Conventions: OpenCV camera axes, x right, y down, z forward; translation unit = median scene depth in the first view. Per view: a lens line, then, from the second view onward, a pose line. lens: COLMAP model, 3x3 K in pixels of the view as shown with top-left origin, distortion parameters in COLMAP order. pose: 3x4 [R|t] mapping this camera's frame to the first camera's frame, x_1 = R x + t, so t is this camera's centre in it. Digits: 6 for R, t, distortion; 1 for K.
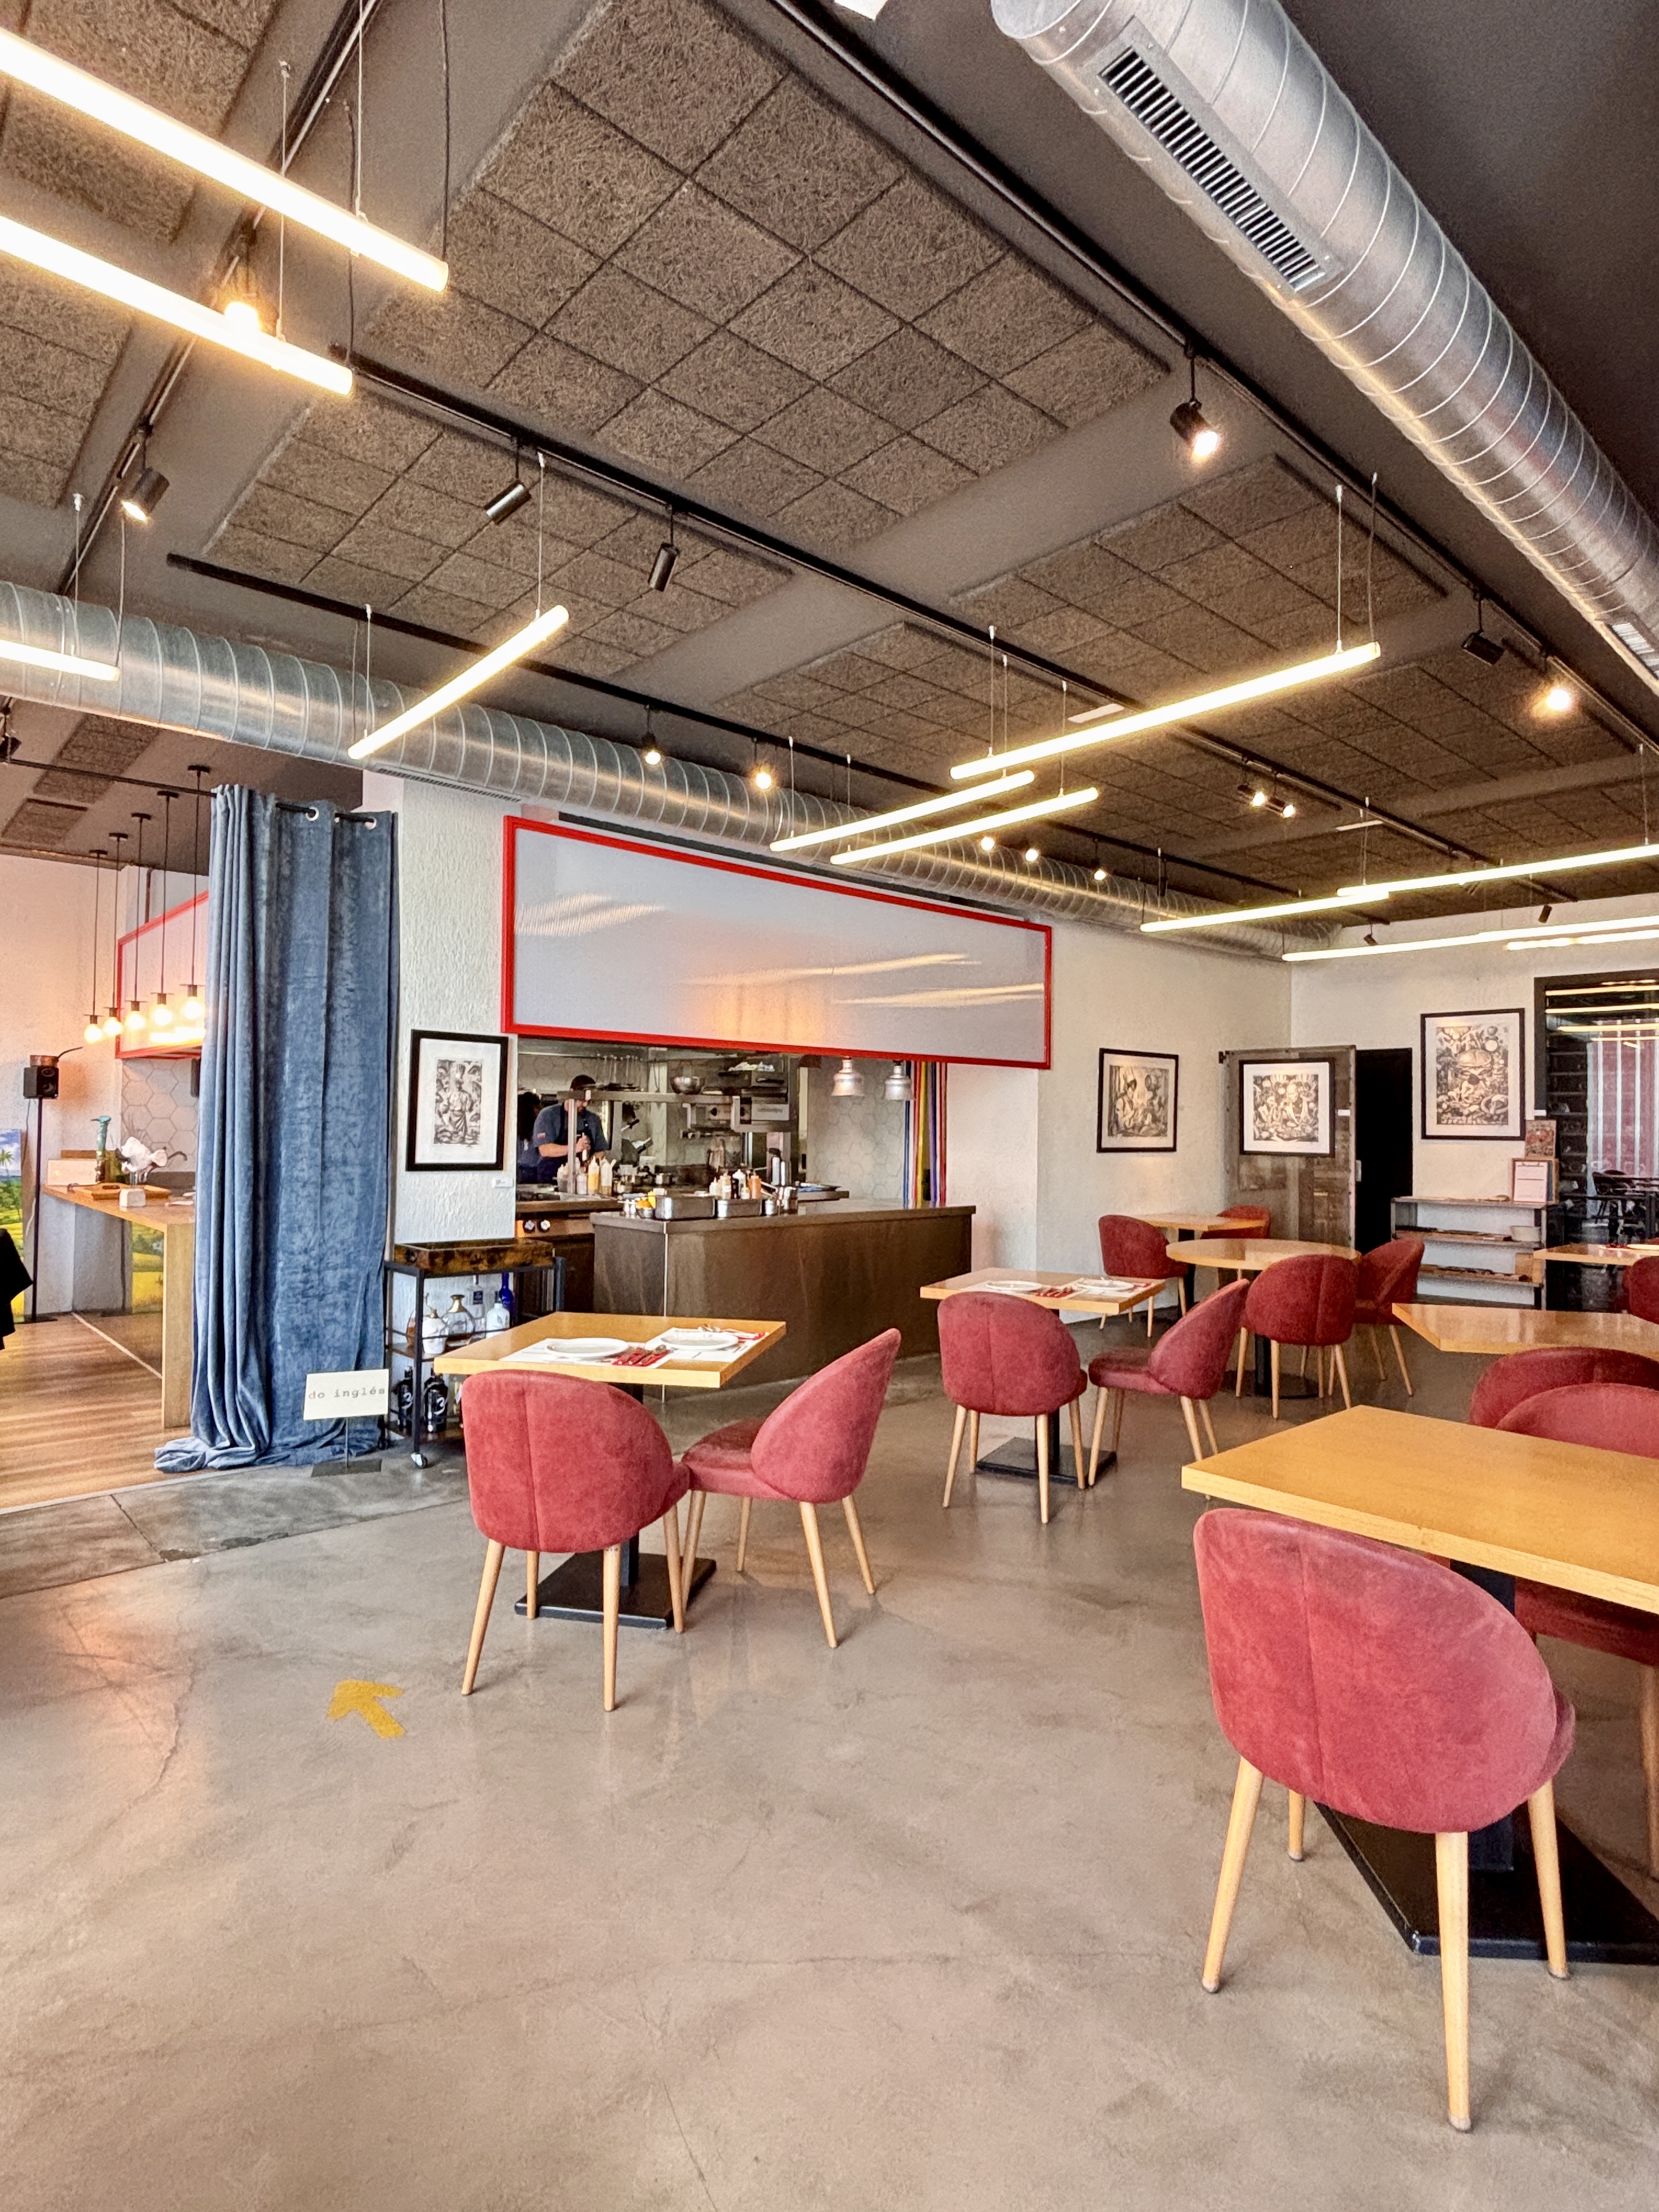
lens RADIAL K [[1072.8, 0, 829.5], [0, 1072.8, 1106.0], [0, 0, 1]] dist [-0.016618, 0.000027]
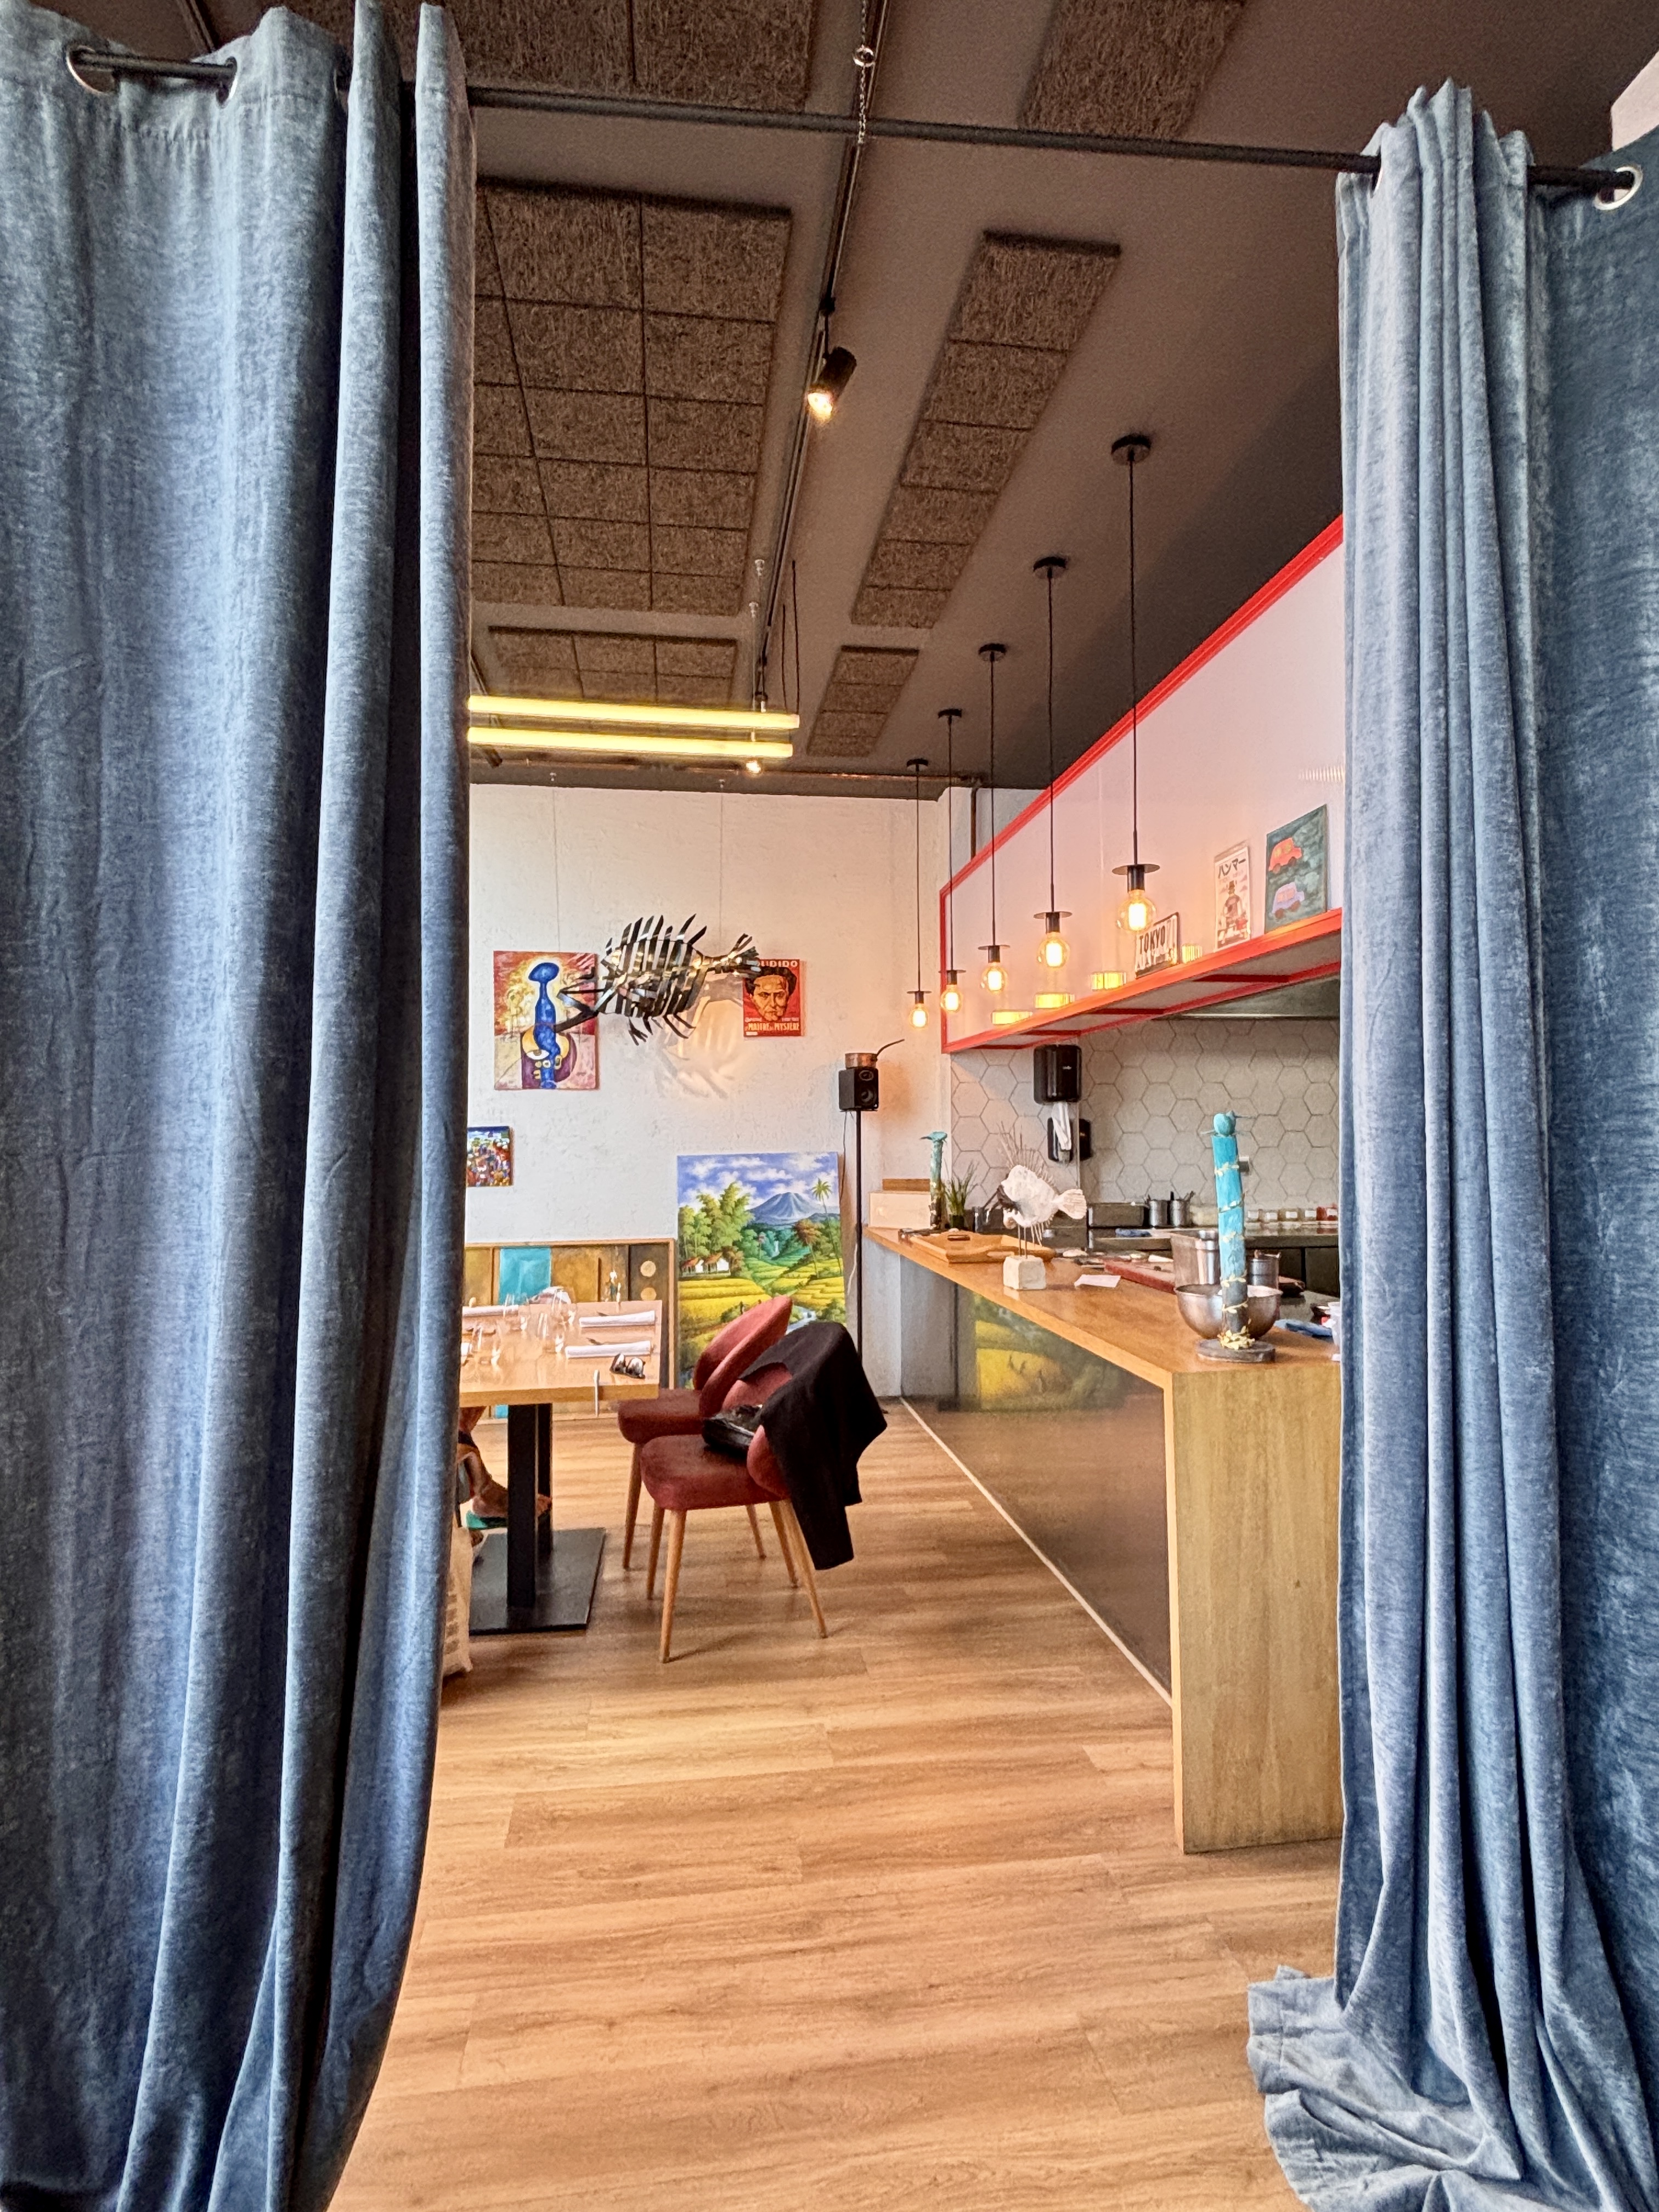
lens RADIAL K [[1072.8, 0, 829.5], [0, 1072.8, 1106.0], [0, 0, 1]] dist [-0.016618, 0.000027]
pose [[0.809663, -0.036169, -0.585779, -0.400004], [0.028857, 0.999345, -0.021819, 0.006921], [0.586185, 0.000763, 0.810177, 0.475786]]
